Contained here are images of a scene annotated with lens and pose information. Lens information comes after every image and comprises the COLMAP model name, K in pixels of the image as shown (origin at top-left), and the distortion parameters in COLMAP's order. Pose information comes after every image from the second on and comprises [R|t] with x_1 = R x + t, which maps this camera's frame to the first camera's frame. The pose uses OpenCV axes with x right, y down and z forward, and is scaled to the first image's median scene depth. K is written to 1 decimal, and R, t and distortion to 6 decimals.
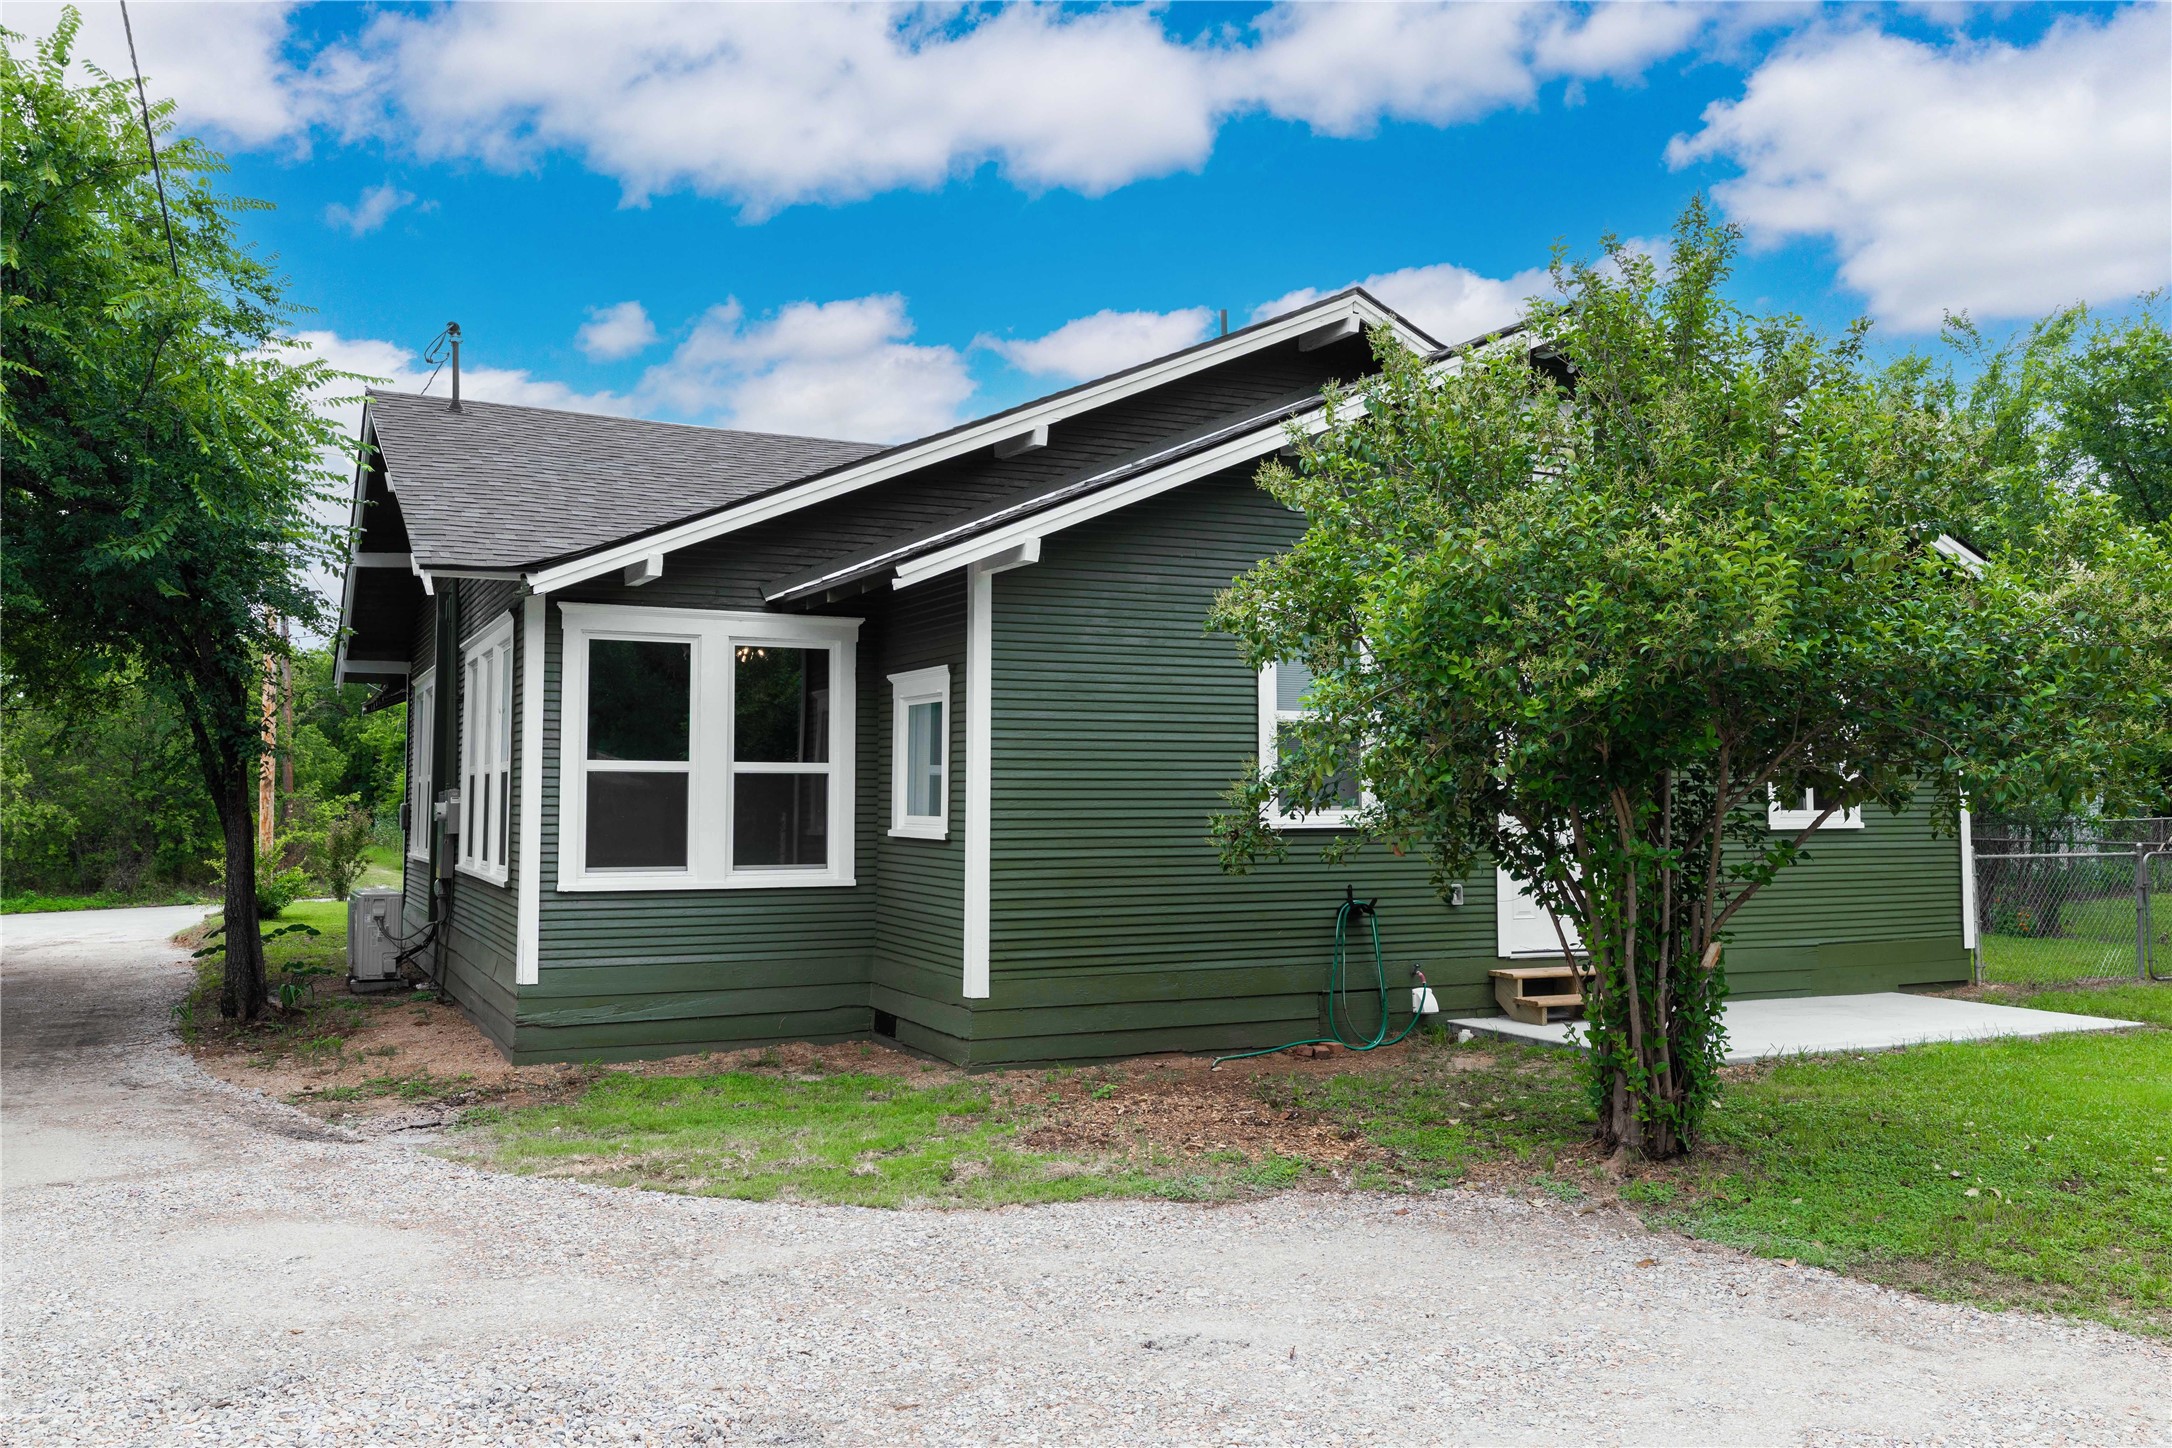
lens RADIAL K [[1705.8, 0, 1086.0], [0, 1705.8, 724.0], [0, 0, 1]] dist [0.011464, -0.004823]
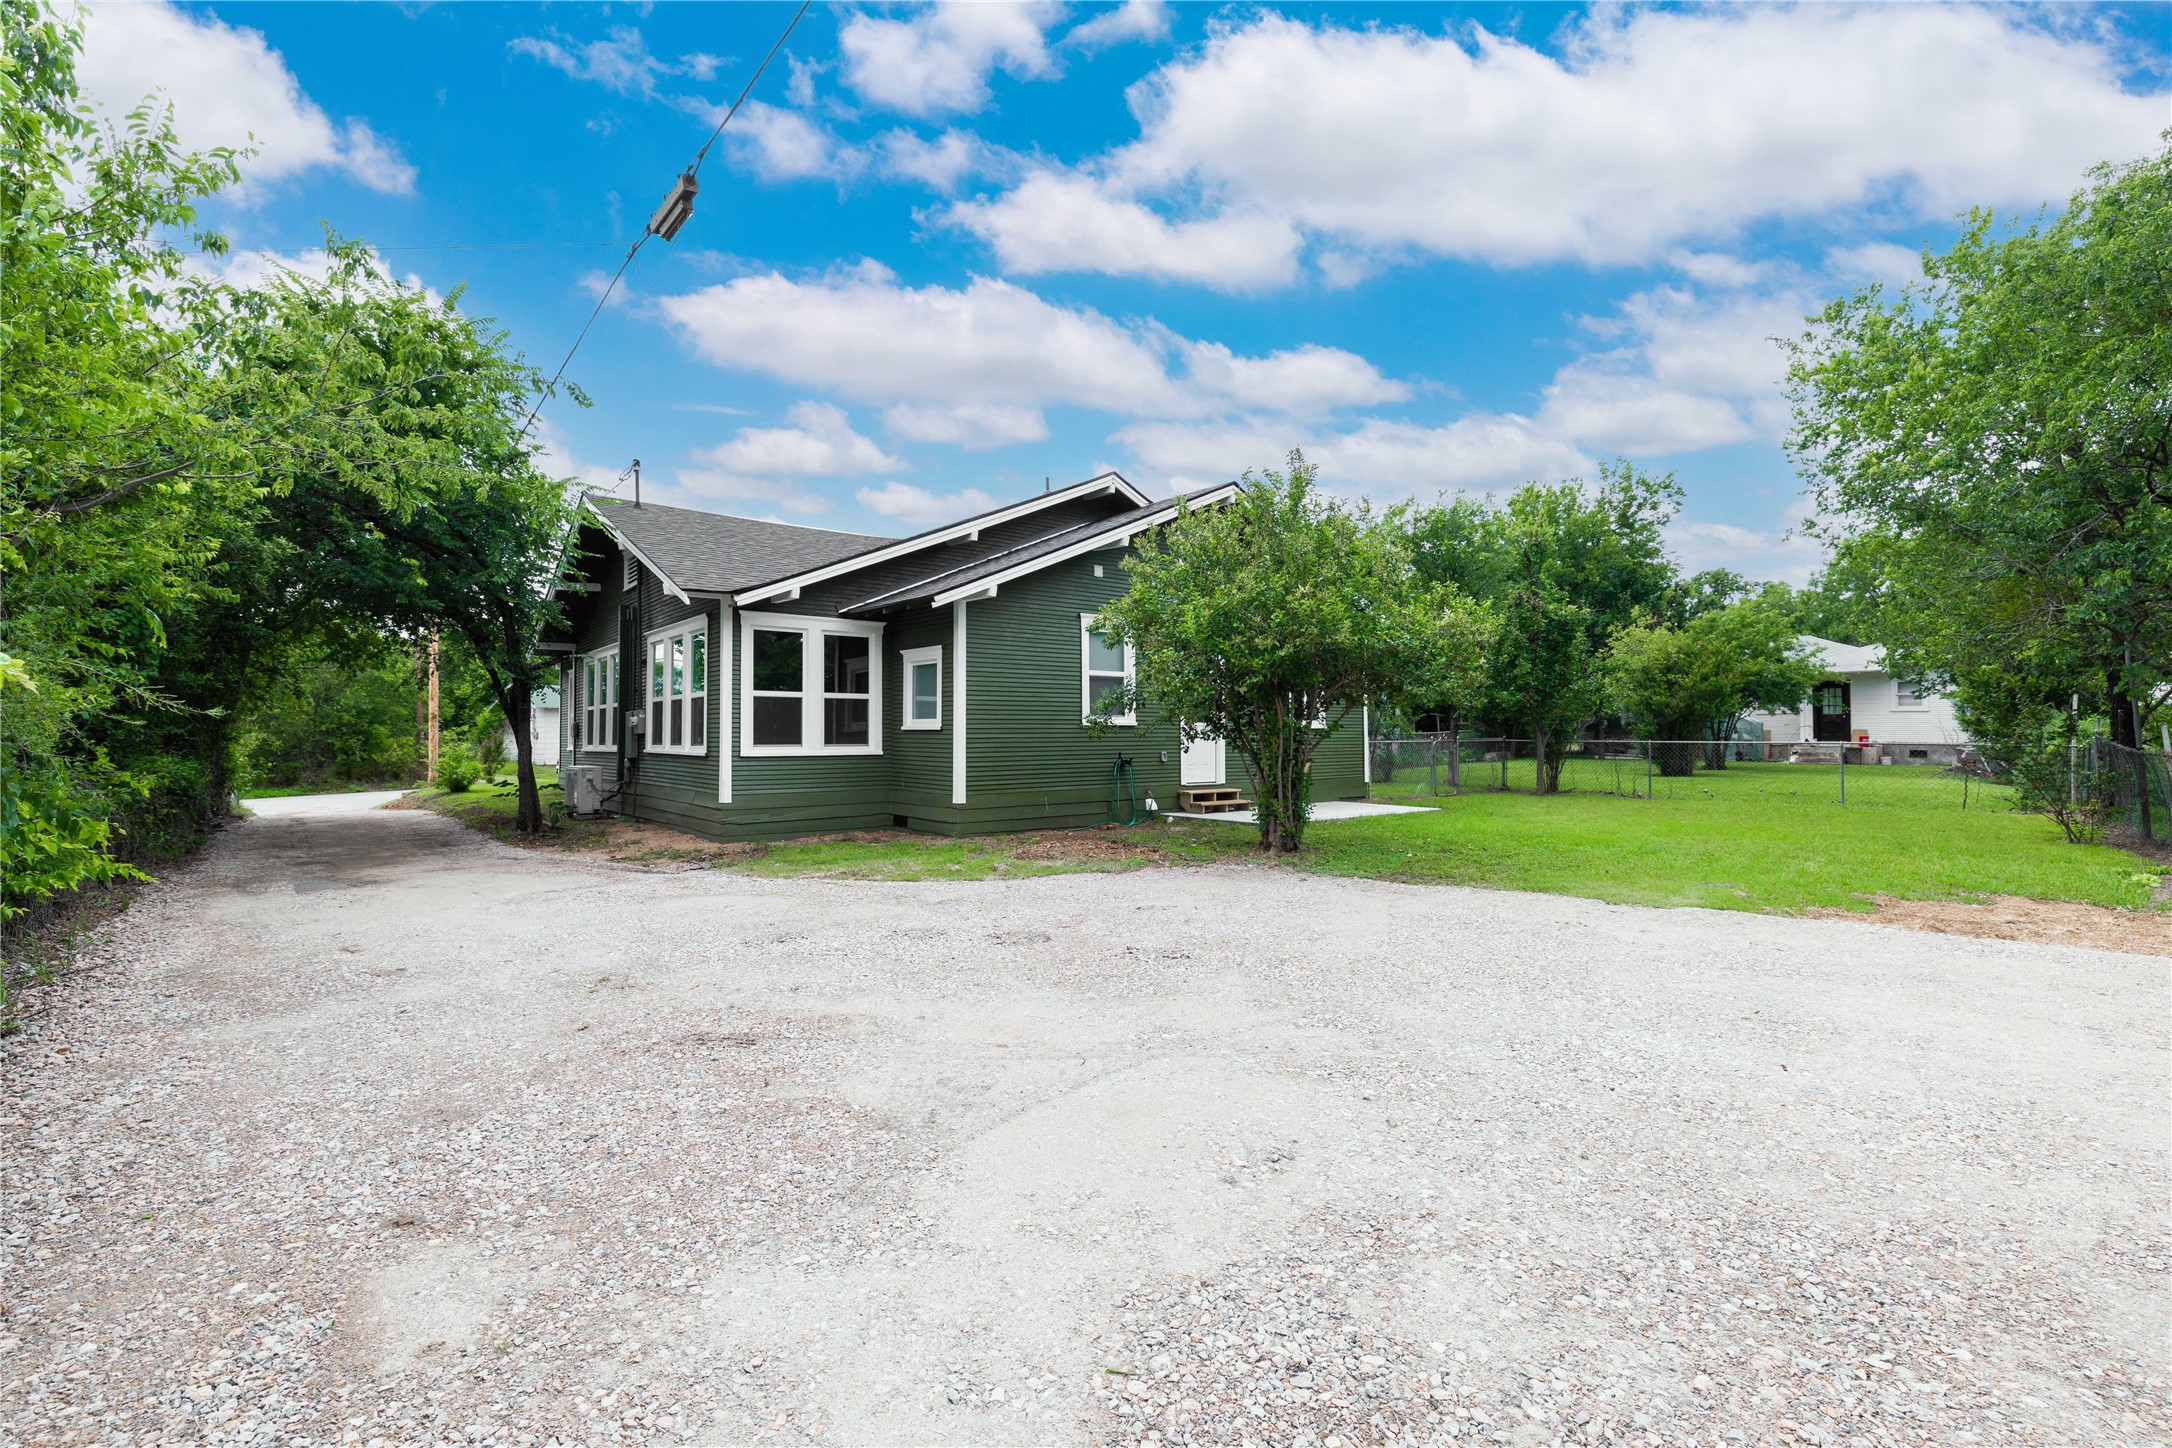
lens RADIAL K [[929.6, 0, 1086.0], [0, 929.6, 724.0], [0, 0, 1]] dist [-0.002023, -0.000500]
pose [[0.973978, -0.001657, 0.226637, -0.158252], [-0.005841, 0.999458, 0.032408, 0.022402], [-0.226568, -0.032889, 0.973440, -0.137414]]
